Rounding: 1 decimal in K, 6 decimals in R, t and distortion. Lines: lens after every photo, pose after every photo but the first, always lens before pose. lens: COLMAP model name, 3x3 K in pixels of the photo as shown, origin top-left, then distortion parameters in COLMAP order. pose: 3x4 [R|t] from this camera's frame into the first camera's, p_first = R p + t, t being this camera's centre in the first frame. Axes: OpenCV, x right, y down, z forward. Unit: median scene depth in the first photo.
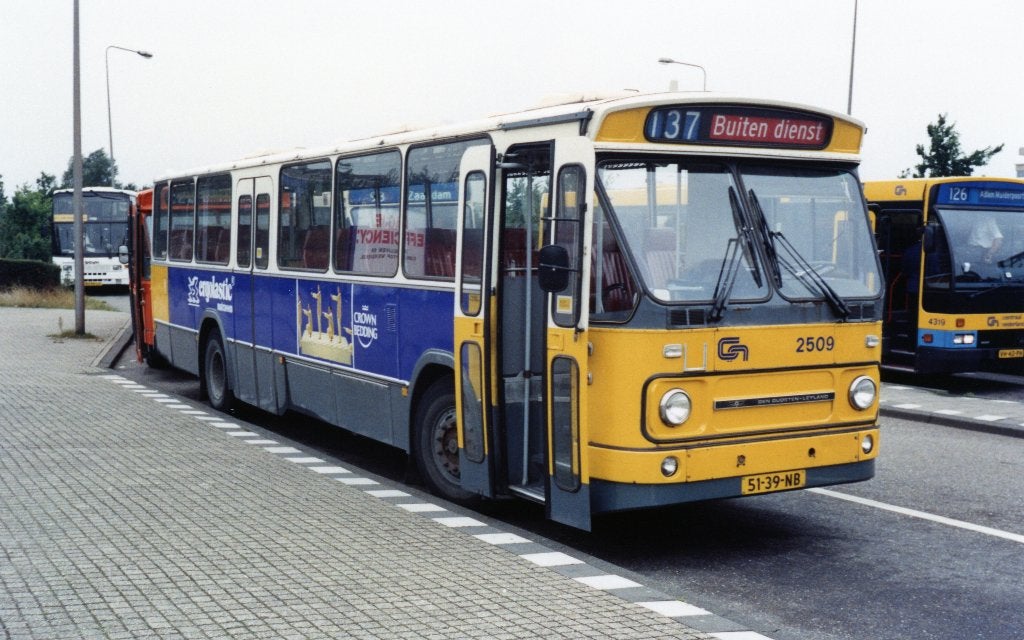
lens RADIAL K [[1251.6, 0, 502.2], [0, 1251.6, 326.2], [0, 0, 1]] dist [0.045991, 0.000000]
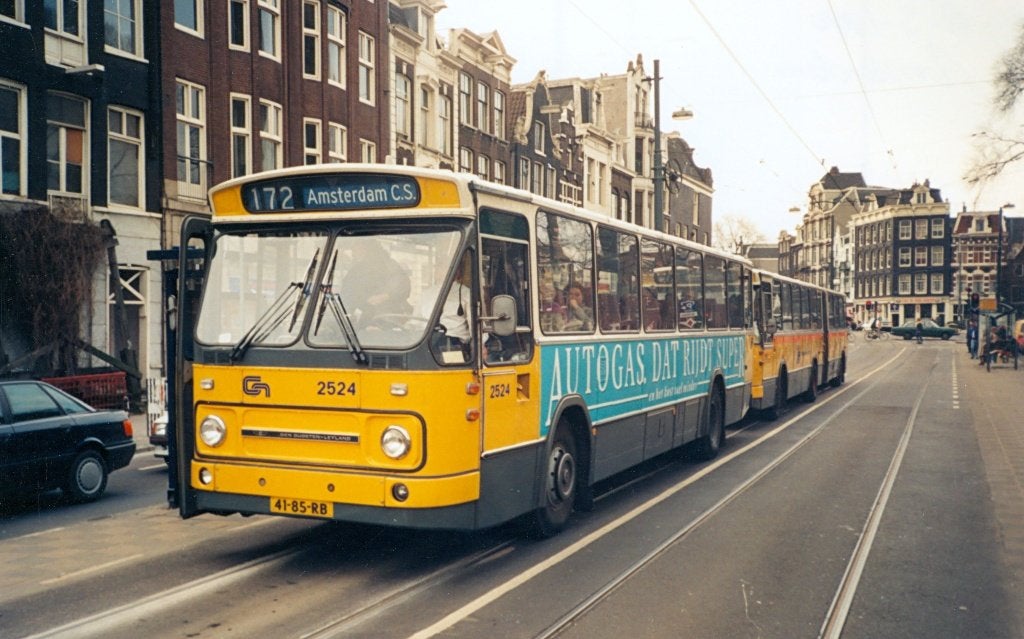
lens RADIAL K [[1136.6, 0, 518.0], [0, 1136.6, 325.7], [0, 0, 1]] dist [-0.101458, 0.000000]
pose [[0.634340, 0.011255, -0.772972, 1.117089], [-0.056142, 0.997924, -0.031542, -0.017989], [0.771013, 0.063405, 0.633655, 0.495611]]
